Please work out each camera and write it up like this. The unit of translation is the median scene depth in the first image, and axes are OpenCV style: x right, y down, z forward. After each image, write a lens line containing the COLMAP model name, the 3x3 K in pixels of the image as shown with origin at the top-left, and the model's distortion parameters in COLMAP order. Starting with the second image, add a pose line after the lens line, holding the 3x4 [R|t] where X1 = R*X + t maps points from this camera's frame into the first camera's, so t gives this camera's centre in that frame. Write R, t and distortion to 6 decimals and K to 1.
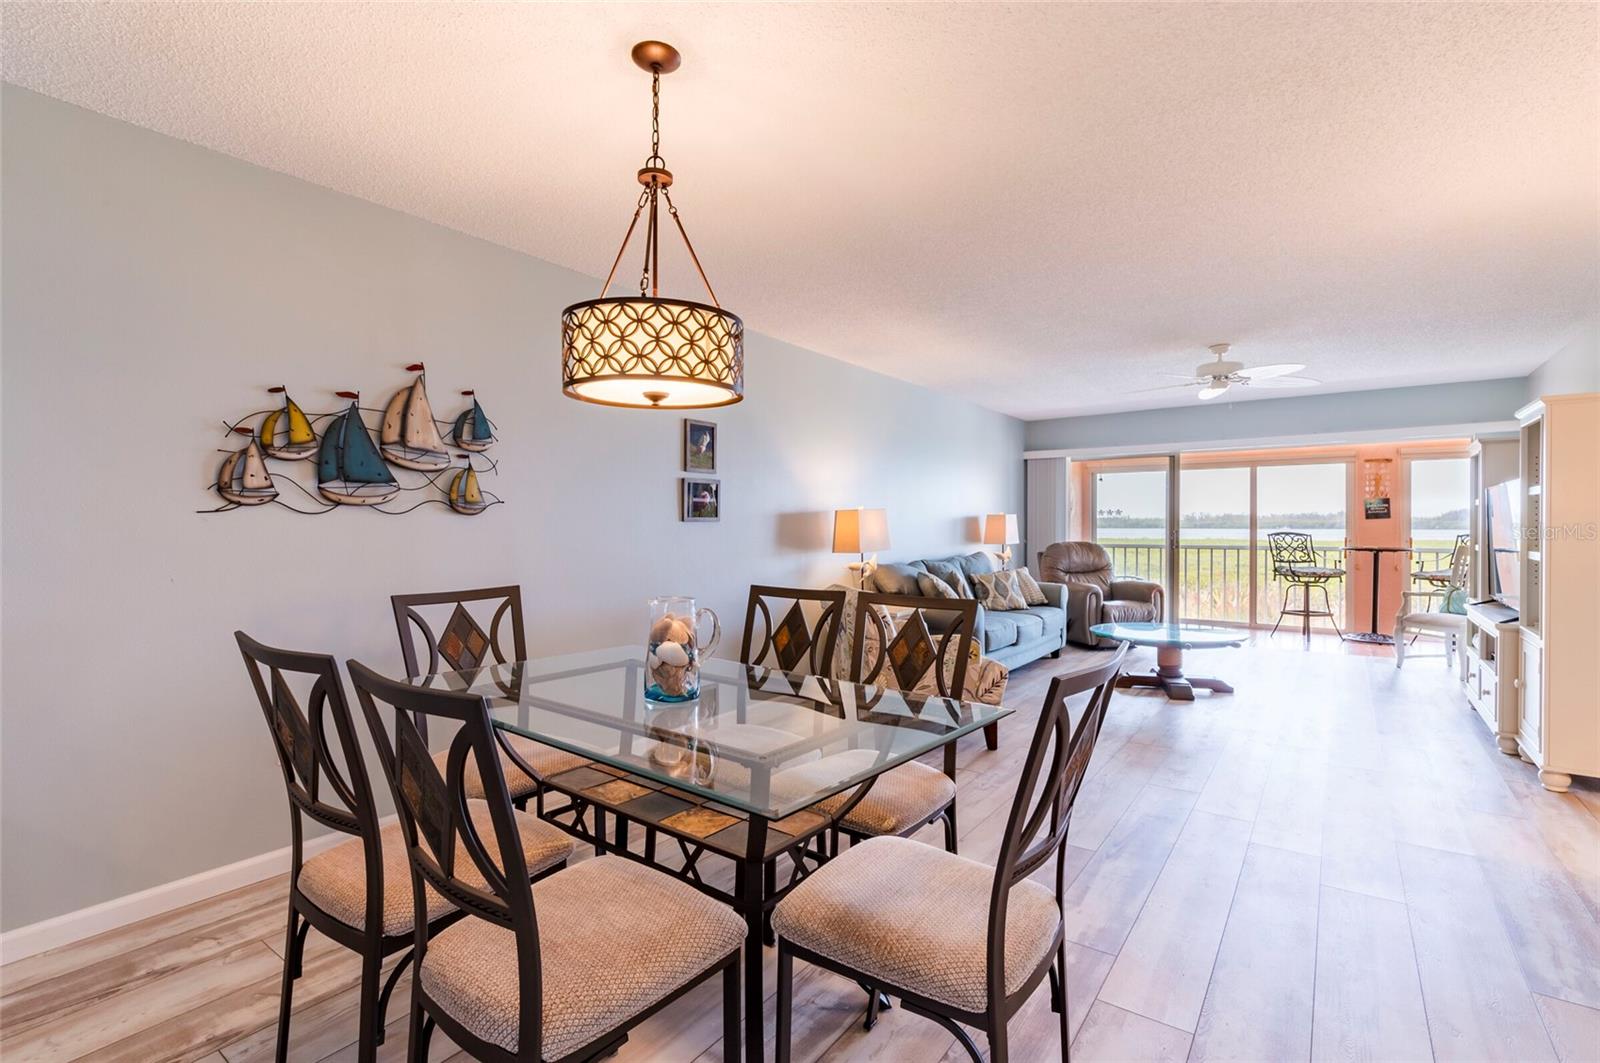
lens RADIAL K [[733.0, 0, 806.2], [0, 733.0, 527.9], [0, 0, 1]] dist [0.000741, 0.000124]
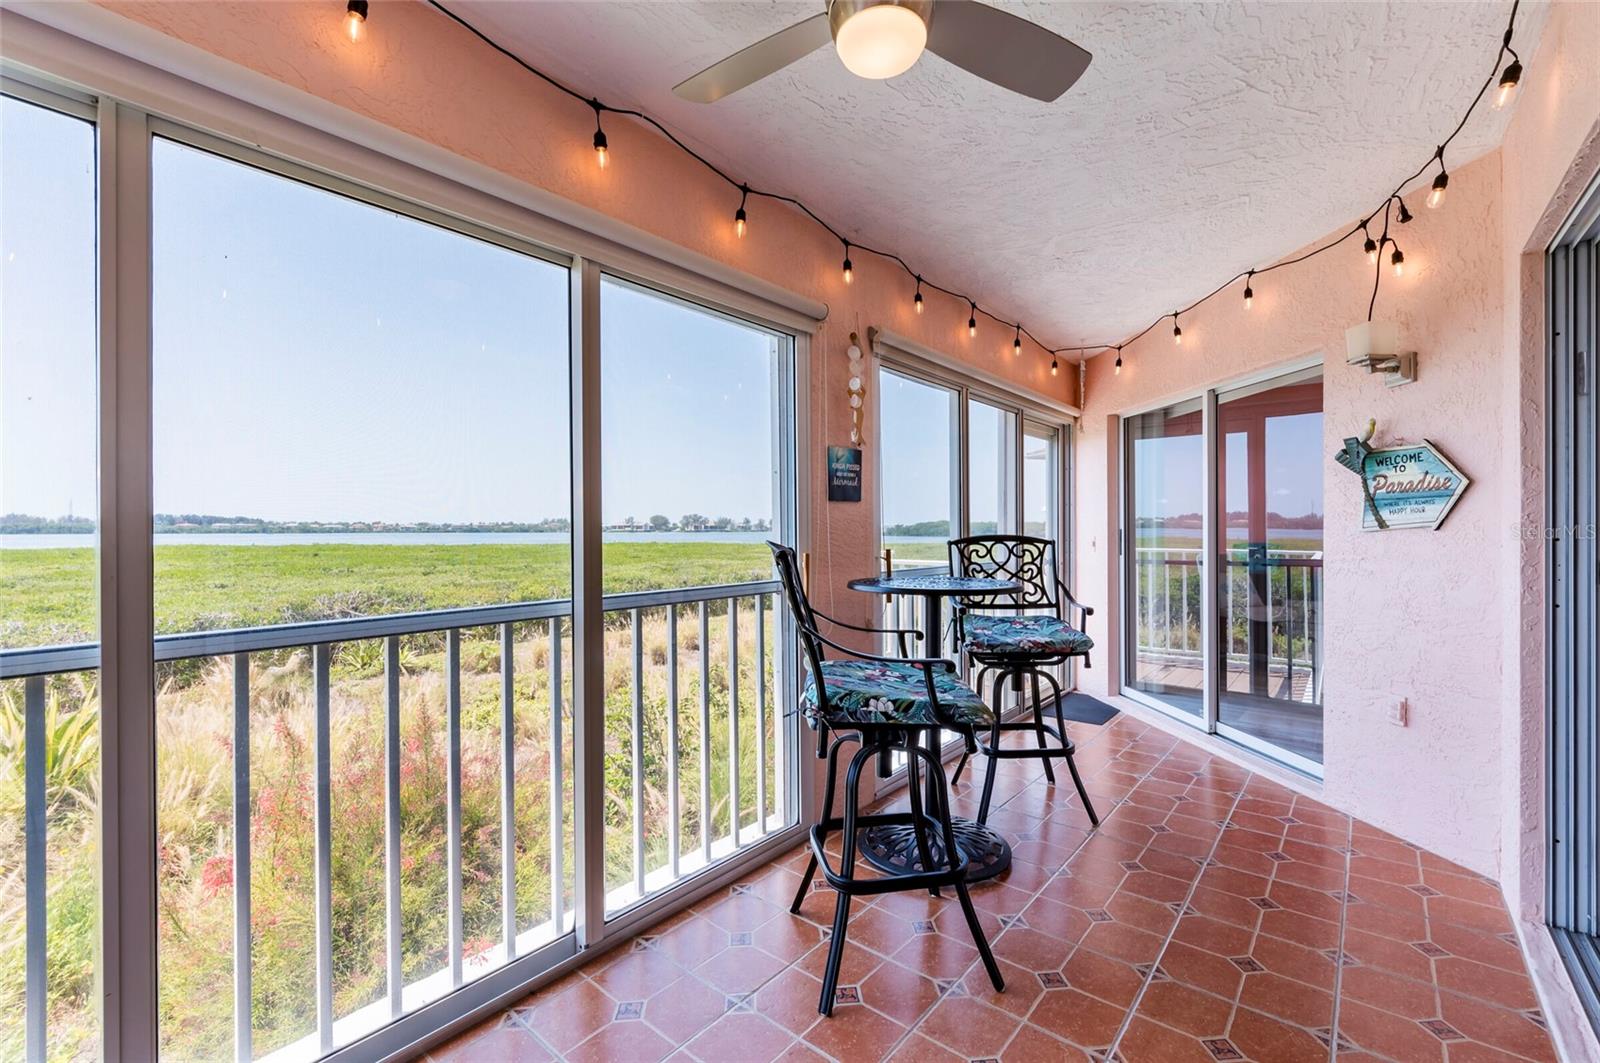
lens RADIAL K [[671.2, 0, 800.0], [0, 671.2, 531.5], [0, 0, 1]] dist [0.001806, 0.000054]
pose [[0.076031, -0.004313, 0.997096, 0.465697], [0.004907, 0.999980, 0.003951, 0.001507], [-0.997093, 0.004593, 0.076051, 1.071385]]
